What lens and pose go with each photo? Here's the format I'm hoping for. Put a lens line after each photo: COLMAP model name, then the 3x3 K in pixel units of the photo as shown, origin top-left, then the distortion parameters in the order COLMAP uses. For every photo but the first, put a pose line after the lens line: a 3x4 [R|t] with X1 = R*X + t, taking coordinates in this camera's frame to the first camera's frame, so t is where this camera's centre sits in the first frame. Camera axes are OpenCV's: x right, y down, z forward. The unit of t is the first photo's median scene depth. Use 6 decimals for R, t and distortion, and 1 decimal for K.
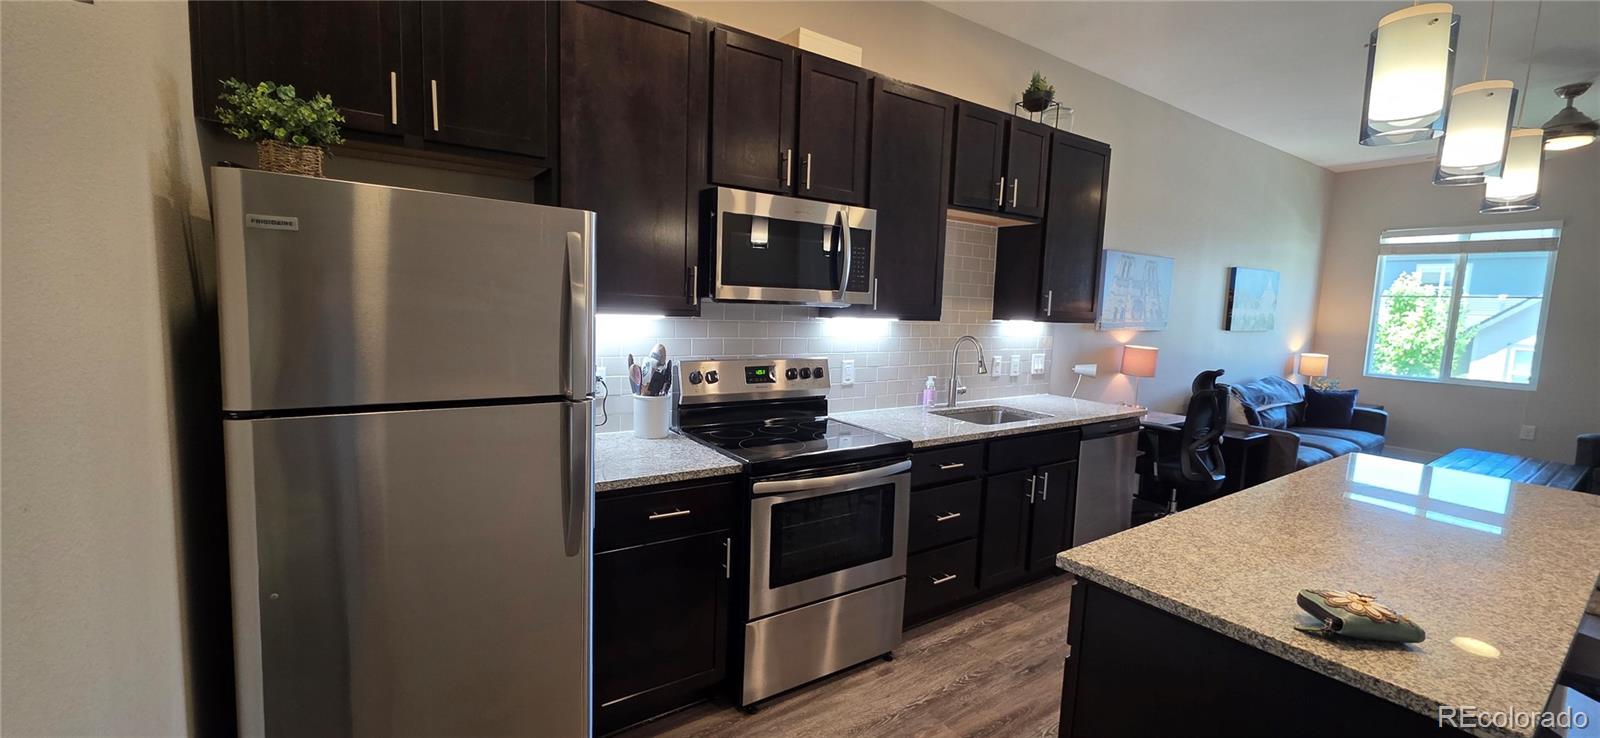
lens RADIAL K [[628.1, 0, 799.2], [0, 628.1, 366.8], [0, 0, 1]] dist [0.001812, 0.000083]
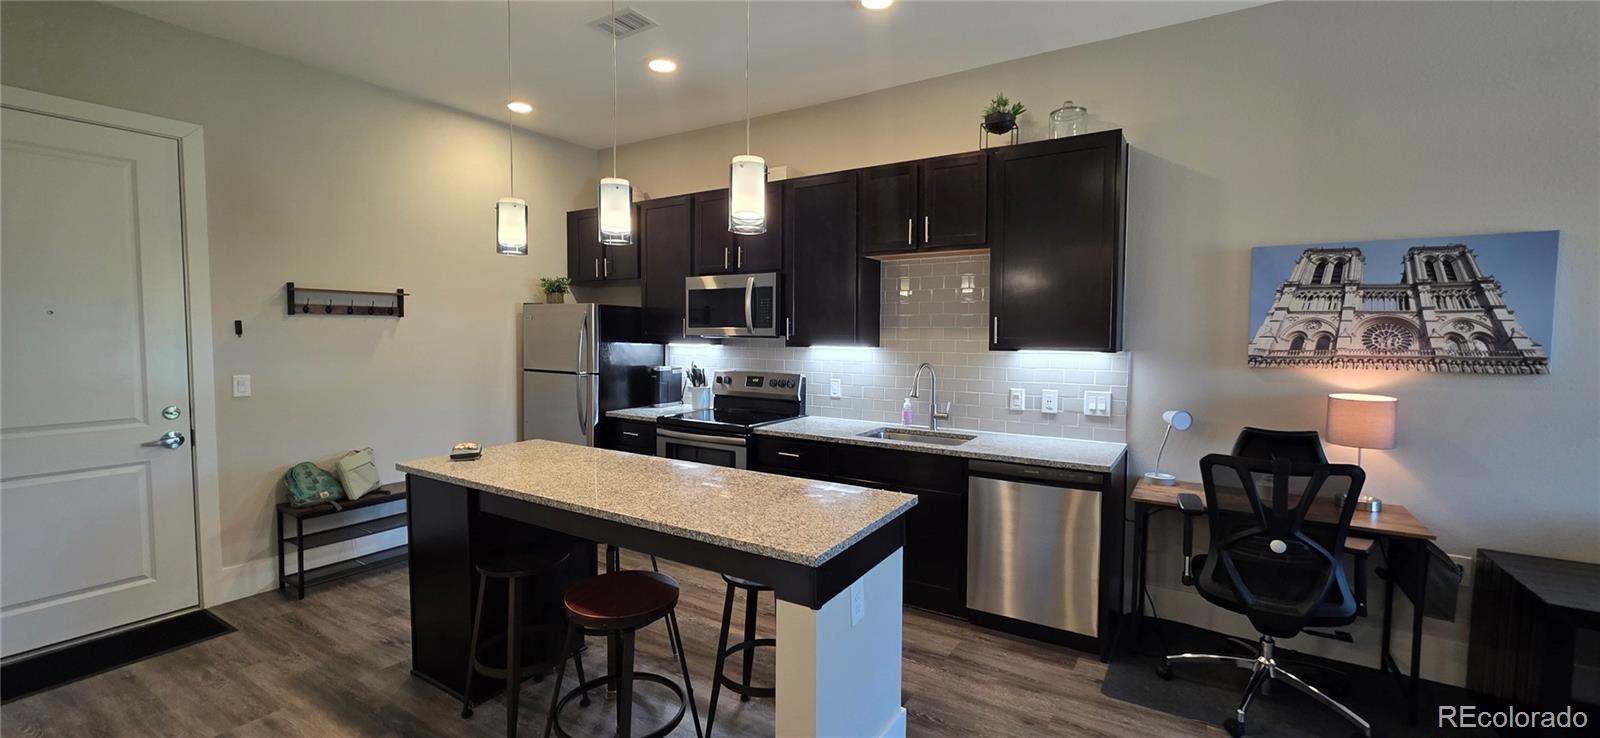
lens RADIAL K [[628.1, 0, 799.2], [0, 628.1, 366.8], [0, 0, 1]] dist [0.001812, 0.000083]
pose [[0.396867, 0.016225, -0.917733, 0.720900], [-0.087055, 0.996002, -0.020038, -0.001366], [0.913738, 0.087845, 0.396693, 0.226629]]
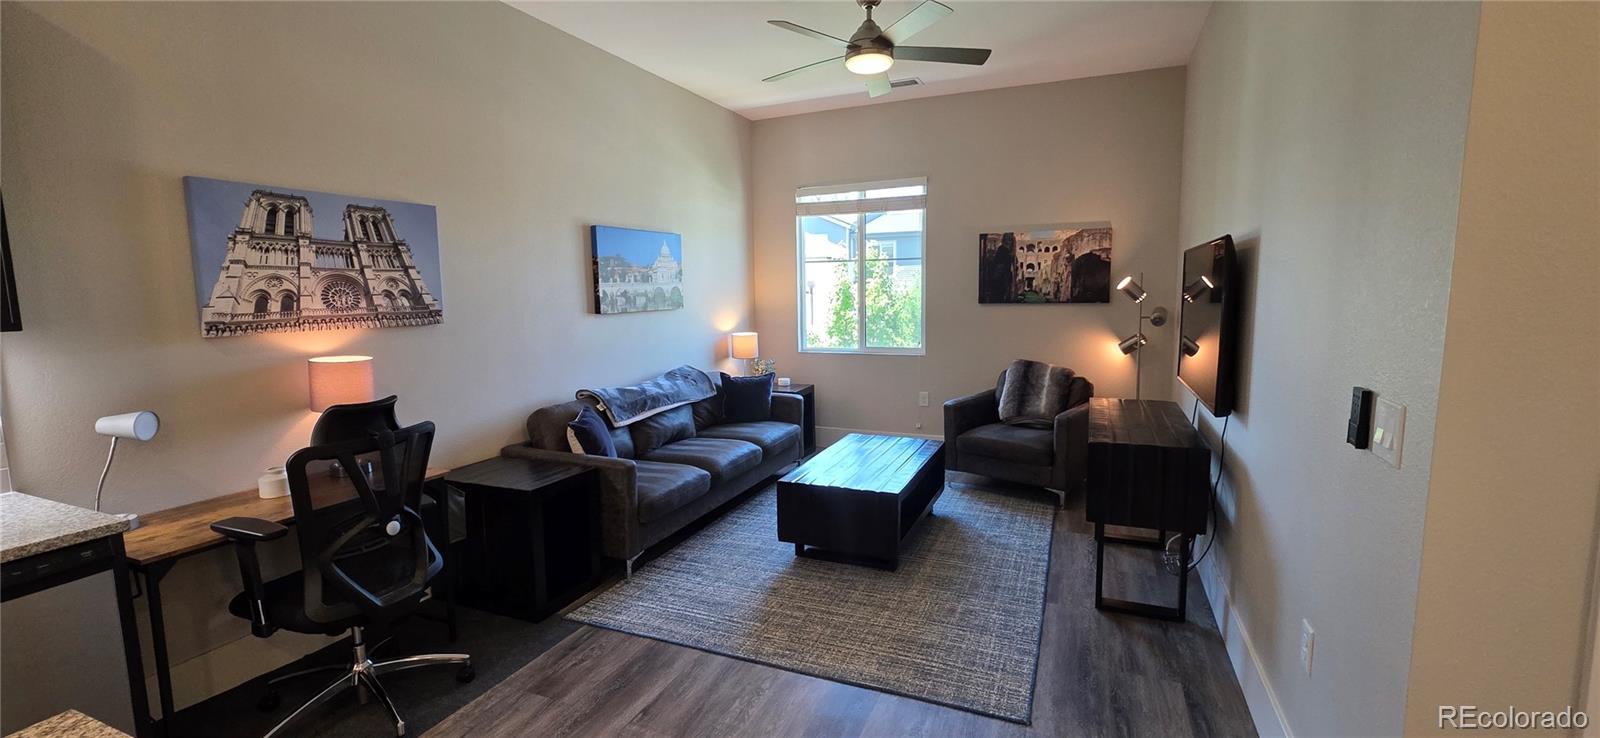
lens RADIAL K [[670.8, 0, 782.0], [0, 670.8, 369.2], [0, 0, 1]] dist [0.001124, 0.000033]
pose [[0.858896, -0.108500, 0.500526, 0.477998], [0.099782, 0.994025, 0.044253, -0.007510], [-0.502336, 0.011935, 0.864590, 0.229906]]
